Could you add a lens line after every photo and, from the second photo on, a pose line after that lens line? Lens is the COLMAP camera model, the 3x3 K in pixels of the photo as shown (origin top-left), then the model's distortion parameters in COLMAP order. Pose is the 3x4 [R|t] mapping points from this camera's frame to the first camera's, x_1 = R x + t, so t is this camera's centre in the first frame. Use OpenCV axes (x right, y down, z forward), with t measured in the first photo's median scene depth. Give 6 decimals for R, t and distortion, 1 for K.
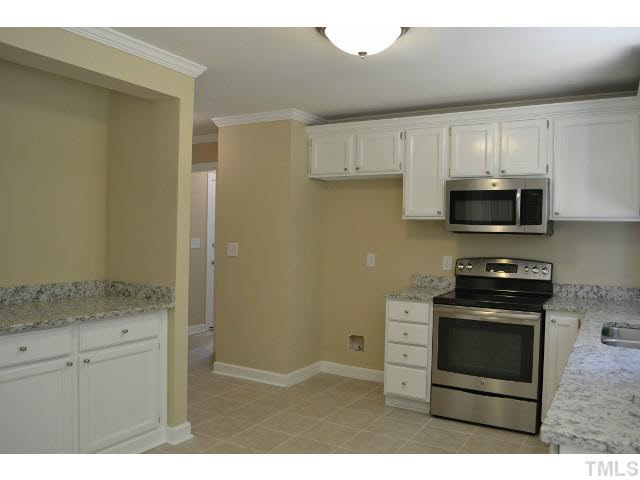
lens RADIAL K [[536.0, 0, 320.0], [0, 536.0, 240.0], [0, 0, 1]] dist [-0.033341, -0.001953]
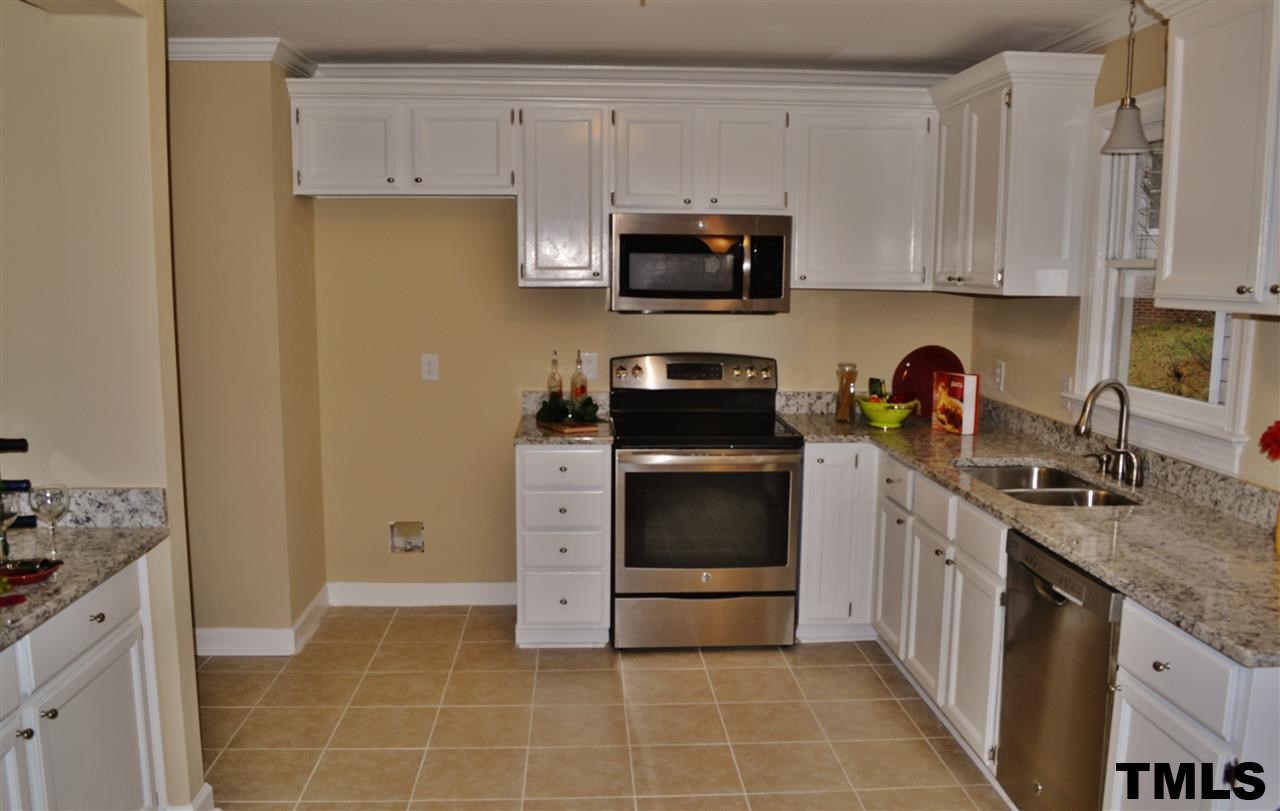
lens RADIAL K [[1060.2, 0, 640.0], [0, 1060.2, 405.5], [0, 0, 1]] dist [0.001320, 0.000968]
pose [[0.837869, -0.081847, 0.539700, -0.322976], [0.018522, 0.992389, 0.121744, -0.050295], [-0.545556, -0.092009, 0.833008, 0.098950]]
